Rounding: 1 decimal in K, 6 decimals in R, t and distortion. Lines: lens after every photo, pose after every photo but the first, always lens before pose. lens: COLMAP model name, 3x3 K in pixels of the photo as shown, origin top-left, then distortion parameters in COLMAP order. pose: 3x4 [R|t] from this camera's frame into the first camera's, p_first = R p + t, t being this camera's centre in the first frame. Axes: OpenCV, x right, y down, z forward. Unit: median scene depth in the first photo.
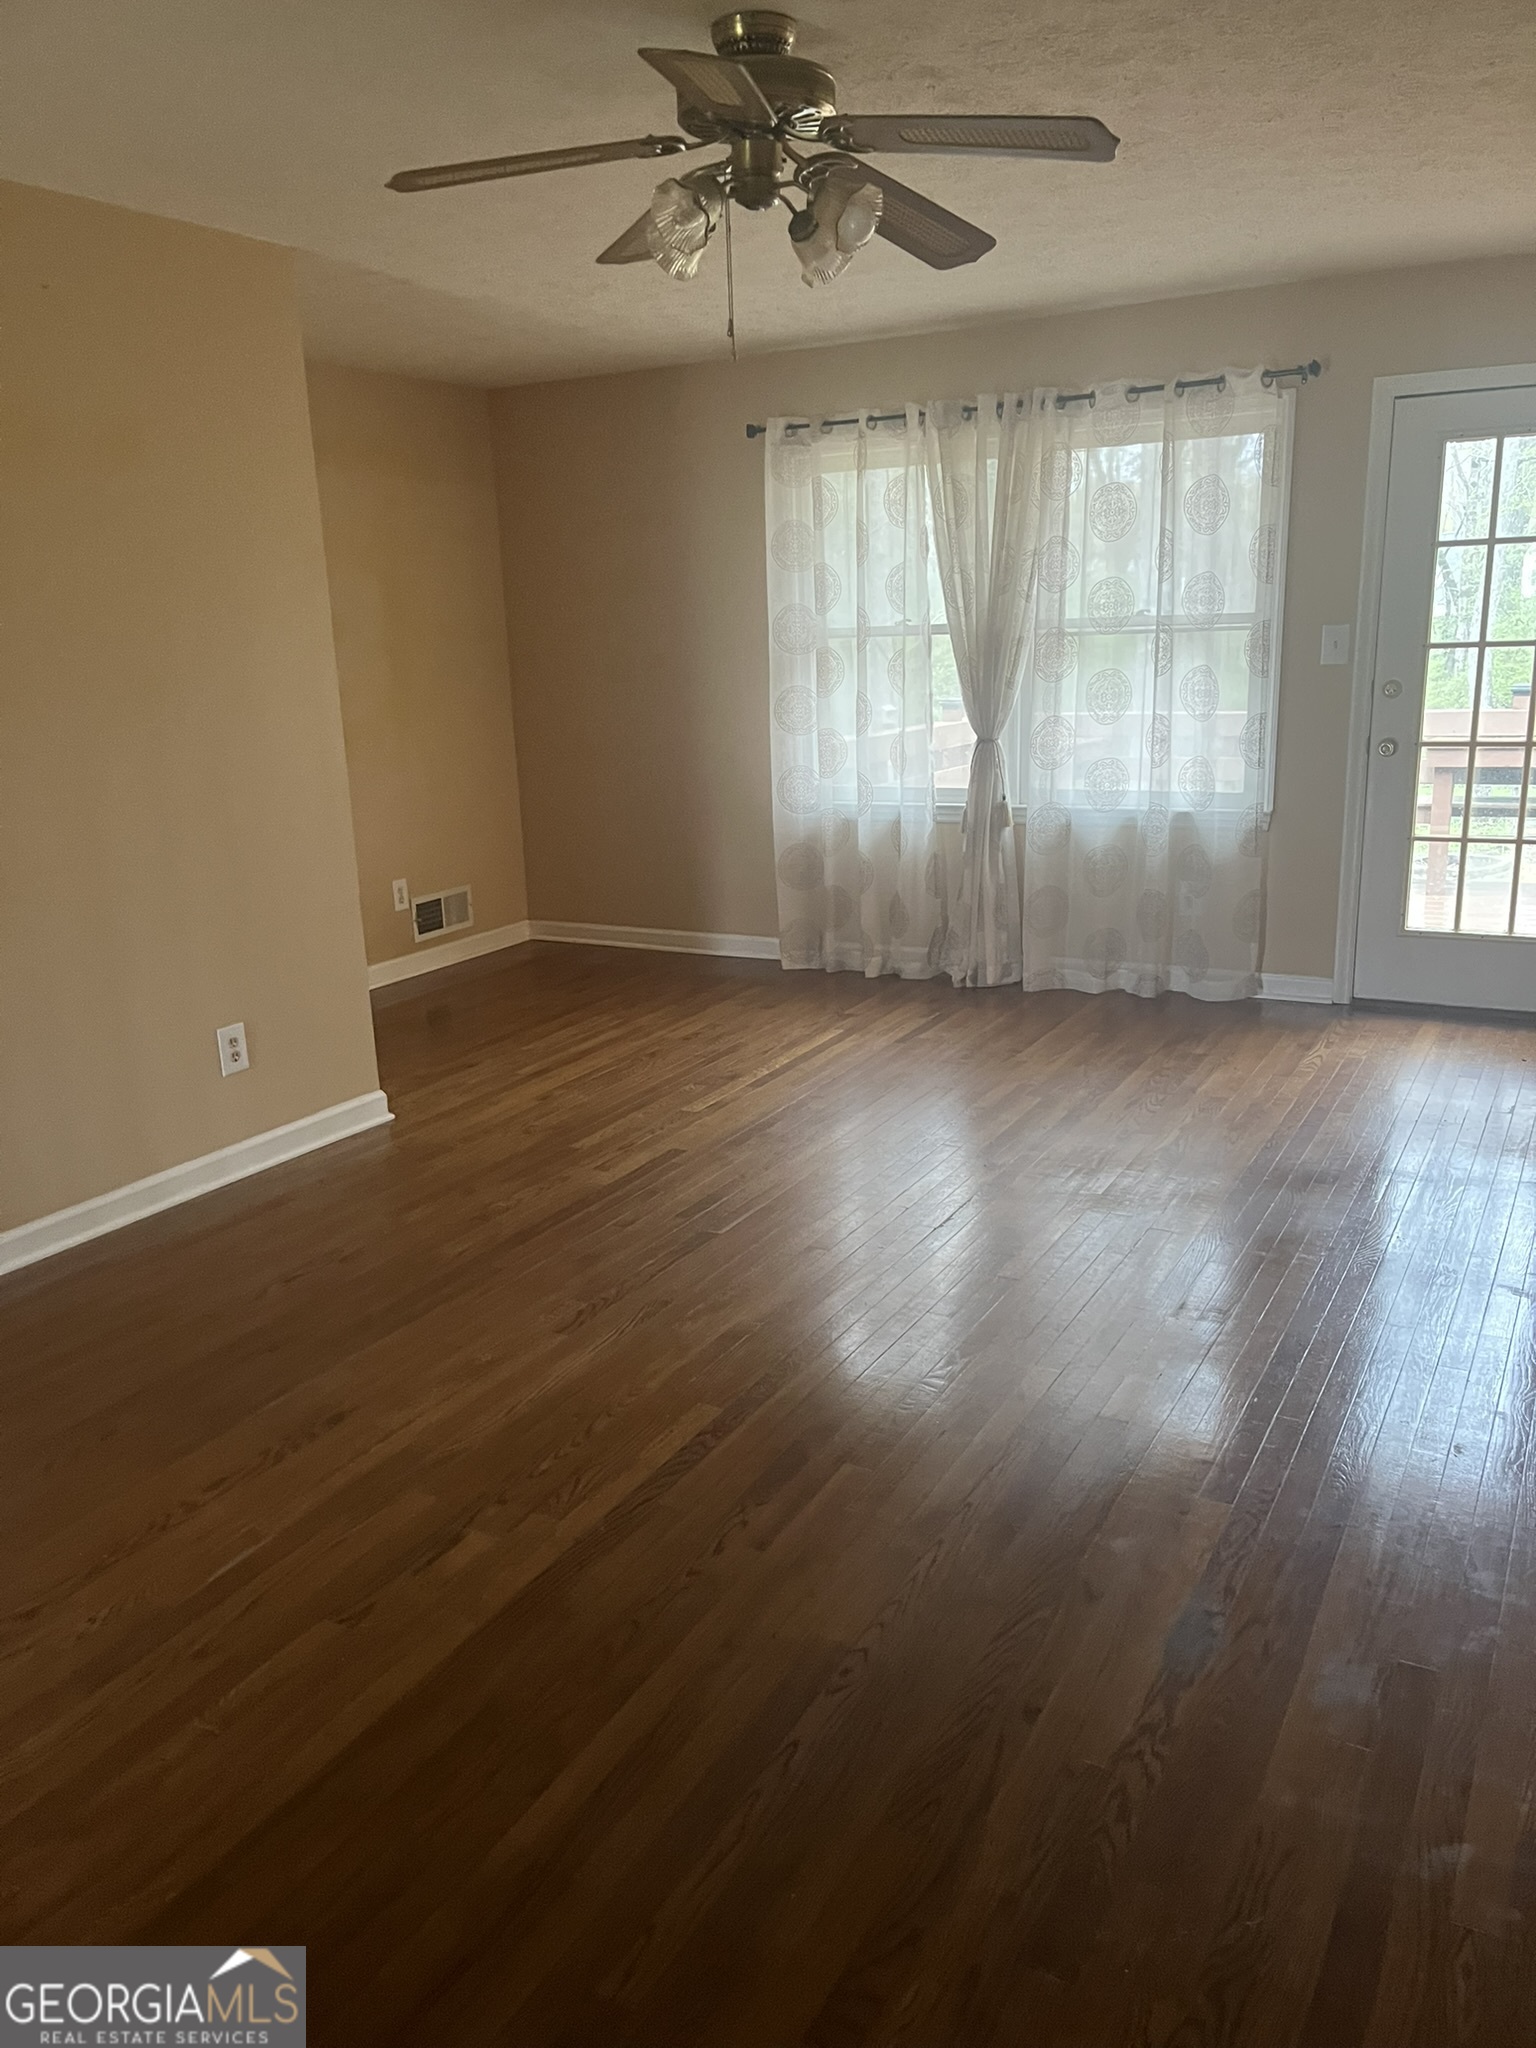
lens RADIAL K [[1589.2, 0, 759.4], [0, 1589.2, 1031.4], [0, 0, 1]] dist [0.064511, -0.071685]
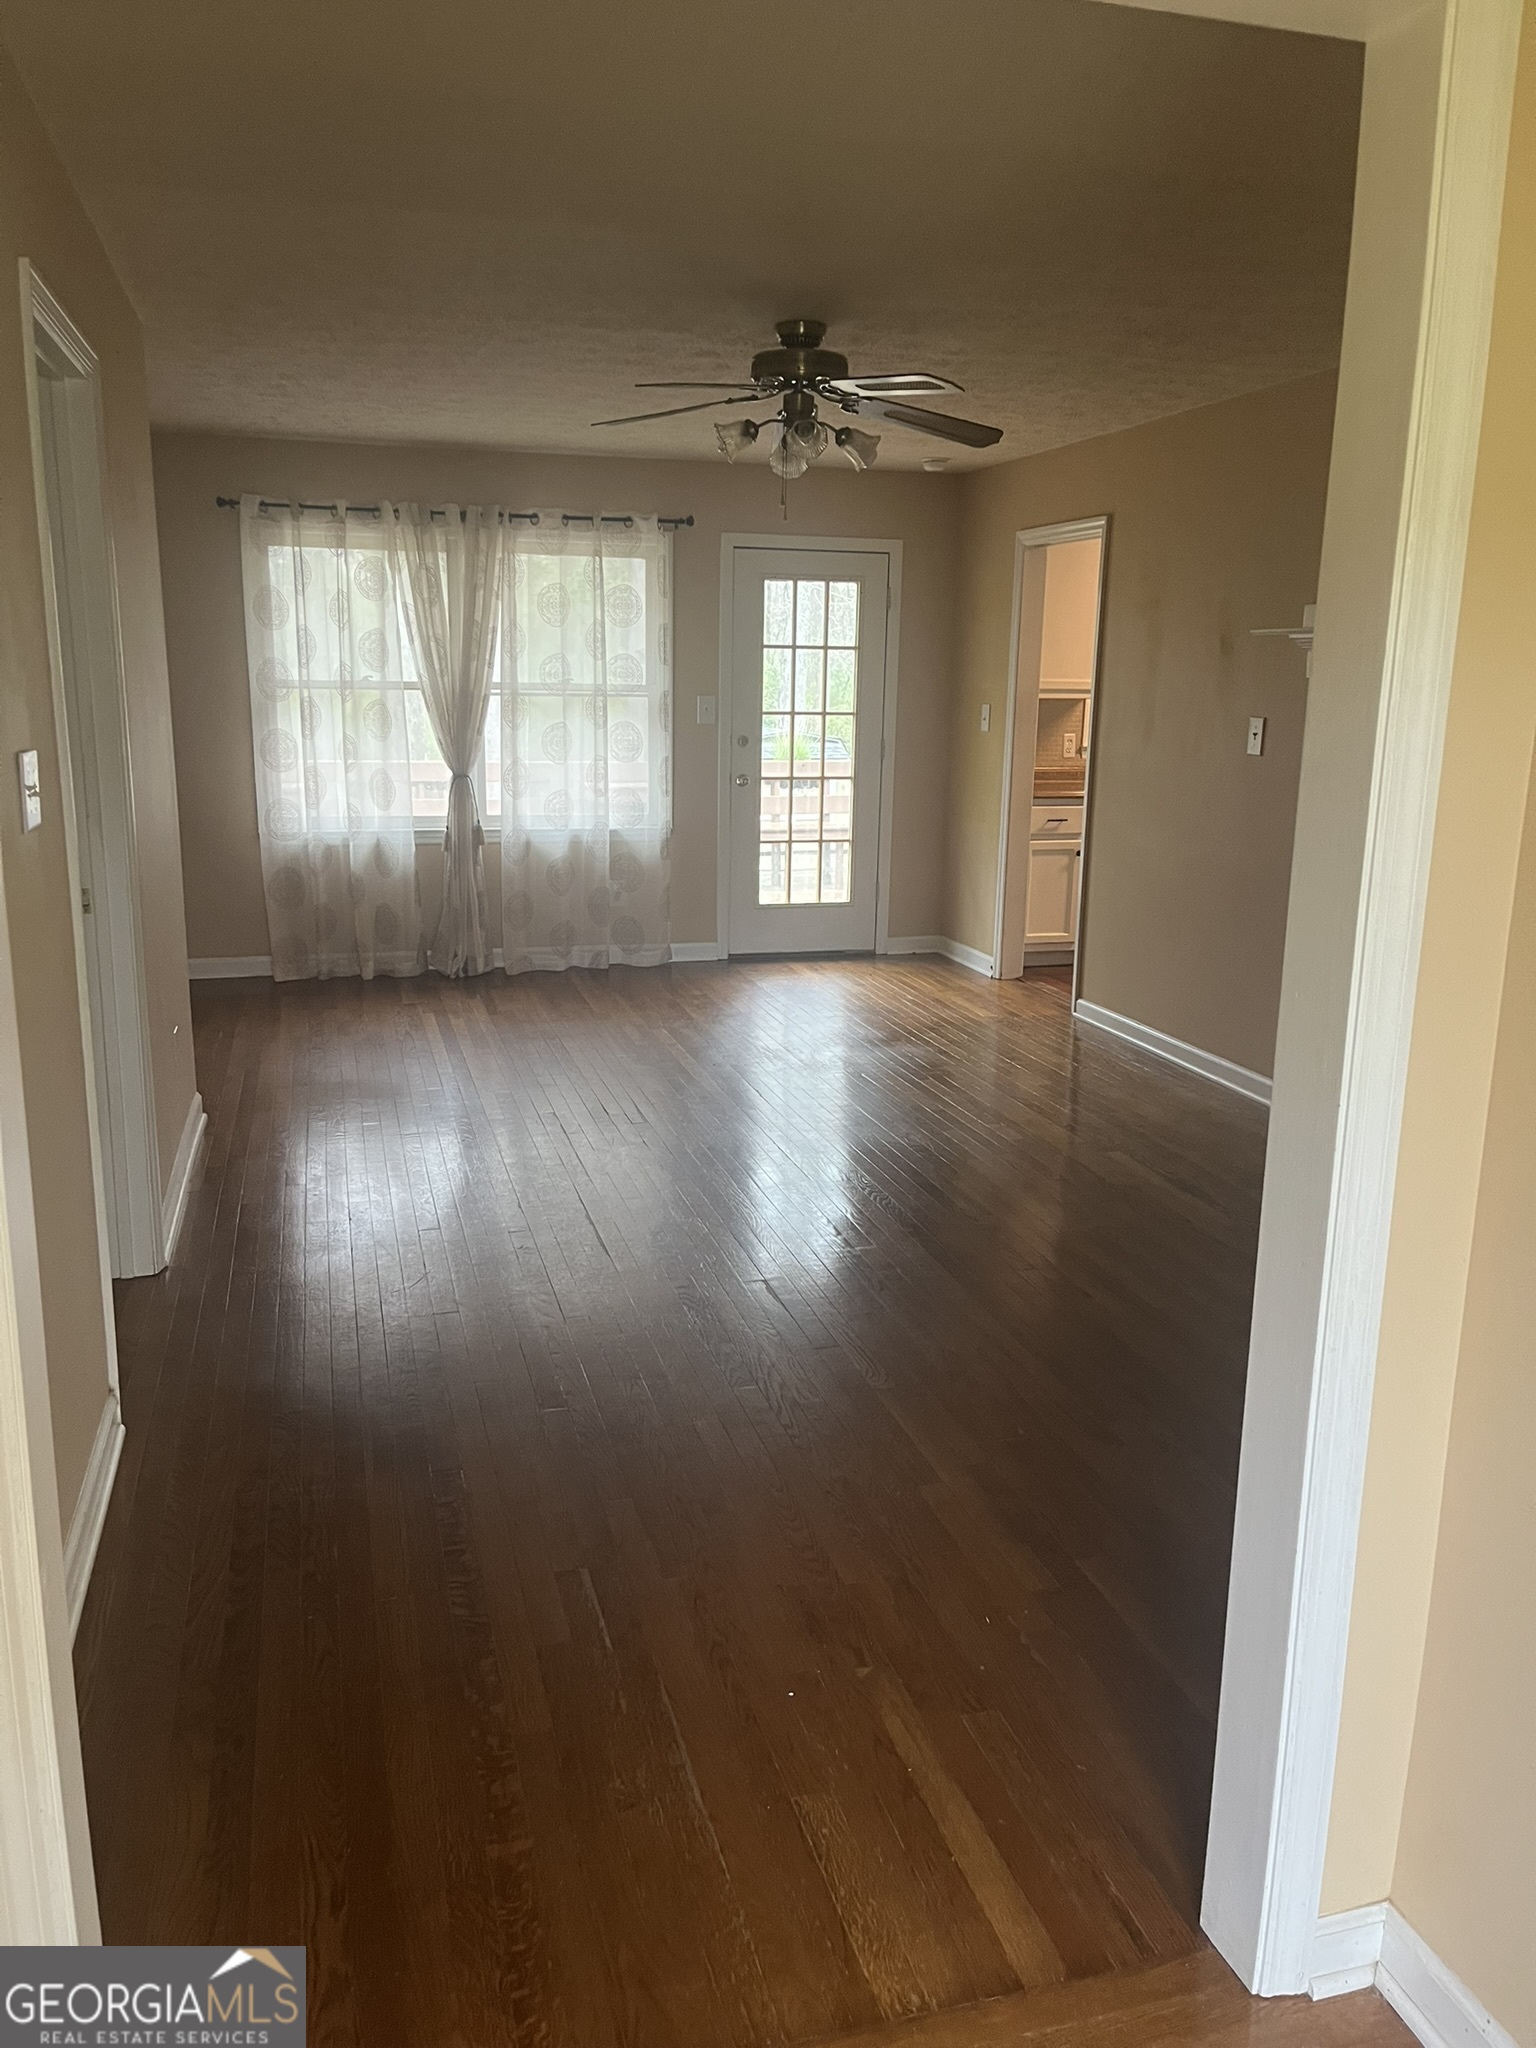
lens RADIAL K [[1559.4, 0, 786.2], [0, 1559.4, 1033.1], [0, 0, 1]] dist [0.054803, -0.058608]
pose [[0.706704, -0.113402, 0.698362, -0.567438], [0.139422, 0.990038, 0.019678, 0.027310], [-0.693636, 0.083460, 0.715474, -0.031696]]
